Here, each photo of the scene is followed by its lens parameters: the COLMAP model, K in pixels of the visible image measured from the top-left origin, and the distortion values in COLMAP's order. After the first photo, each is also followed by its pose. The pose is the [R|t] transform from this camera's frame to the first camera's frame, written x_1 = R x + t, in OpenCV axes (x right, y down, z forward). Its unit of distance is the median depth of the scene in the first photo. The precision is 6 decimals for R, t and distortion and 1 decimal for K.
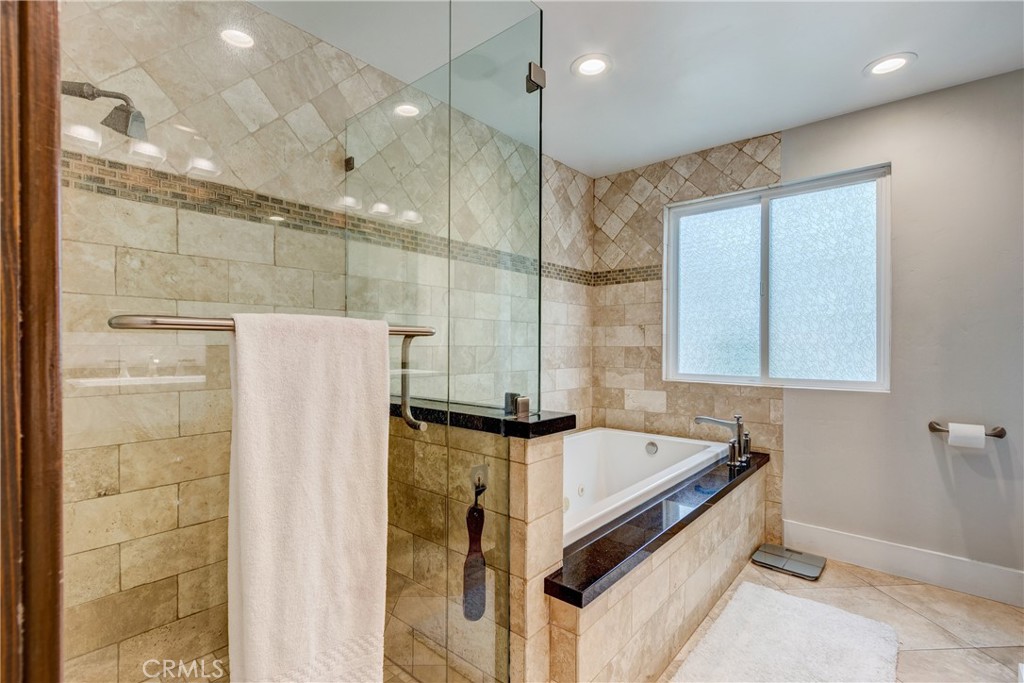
lens RADIAL K [[468.7, 0, 508.1], [0, 468.7, 347.0], [0, 0, 1]] dist [0.007071, -0.001123]
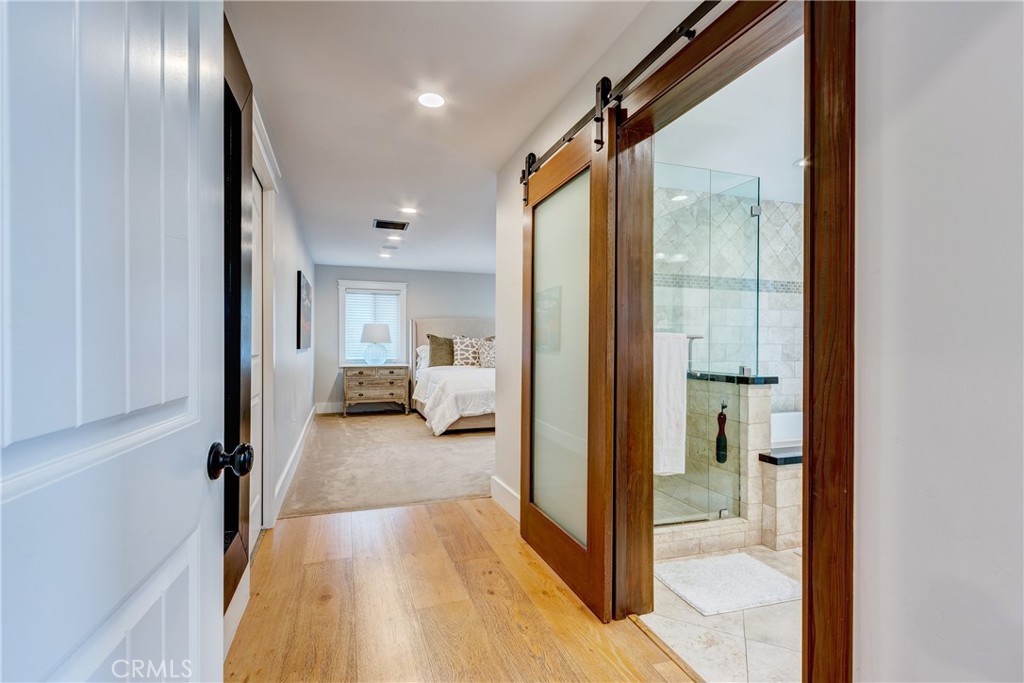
lens RADIAL K [[468.7, 0, 502.9], [0, 468.7, 345.4], [0, 0, 1]] dist [0.007071, -0.001123]
pose [[0.861585, -0.001538, -0.507612, 0.161241], [-0.000176, 0.999994, -0.003328, 0.018932], [0.507614, 0.002956, 0.861580, -1.409979]]
